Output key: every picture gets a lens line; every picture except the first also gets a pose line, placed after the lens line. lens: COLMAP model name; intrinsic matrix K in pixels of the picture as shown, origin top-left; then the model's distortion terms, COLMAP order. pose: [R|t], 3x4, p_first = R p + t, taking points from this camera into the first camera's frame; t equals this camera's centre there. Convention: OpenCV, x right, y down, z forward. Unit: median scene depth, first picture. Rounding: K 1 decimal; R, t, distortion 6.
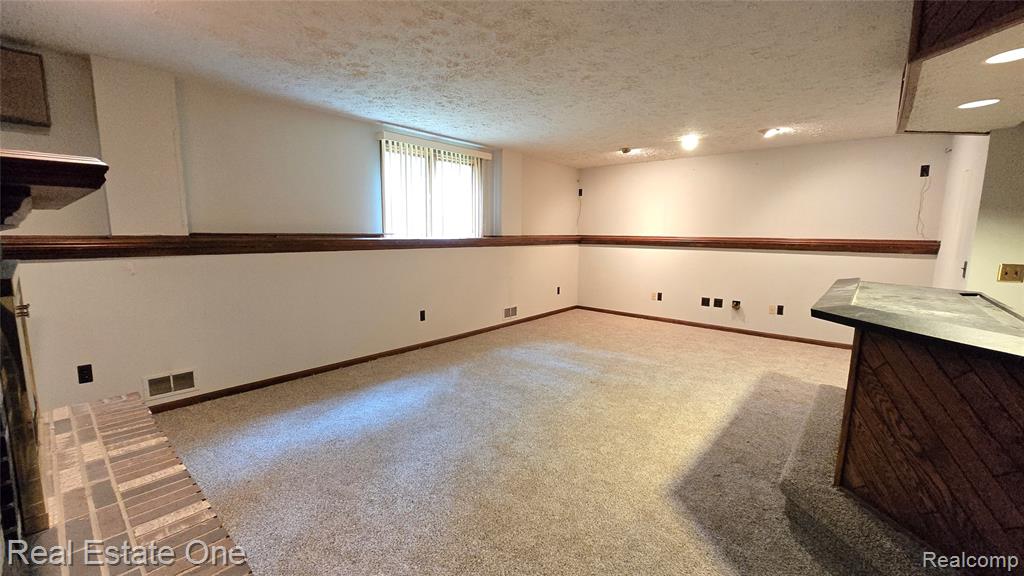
lens RADIAL K [[416.4, 0, 514.0], [0, 416.4, 287.8], [0, 0, 1]] dist [-0.001300, -0.000548]
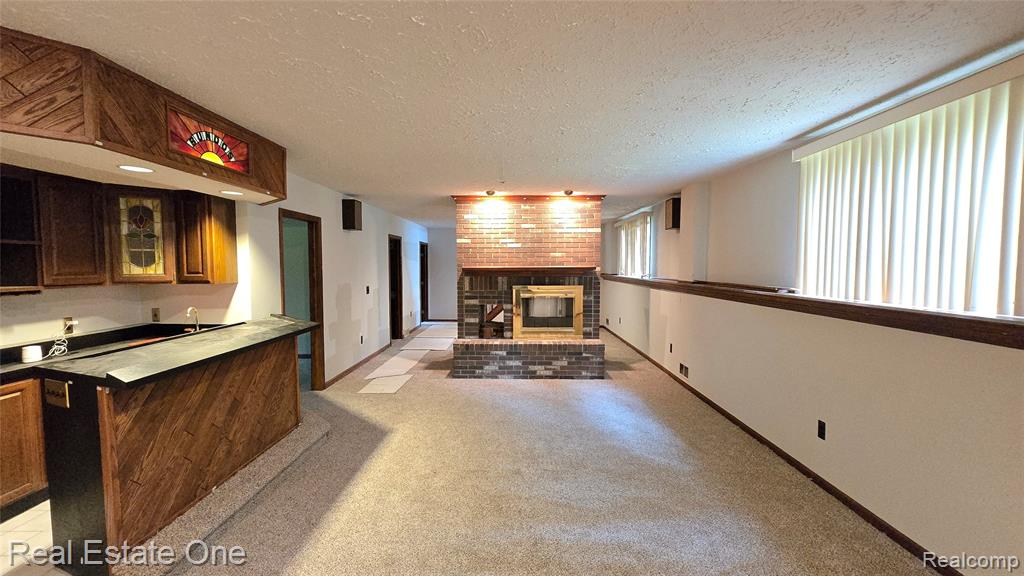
lens RADIAL K [[416.4, 0, 501.8], [0, 416.4, 289.6], [0, 0, 1]] dist [-0.001300, -0.000548]
pose [[-0.775059, 0.026531, -0.631331, 1.282024], [-0.094730, 0.982949, 0.157602, -0.464761], [0.624748, 0.181957, -0.759330, 2.947058]]
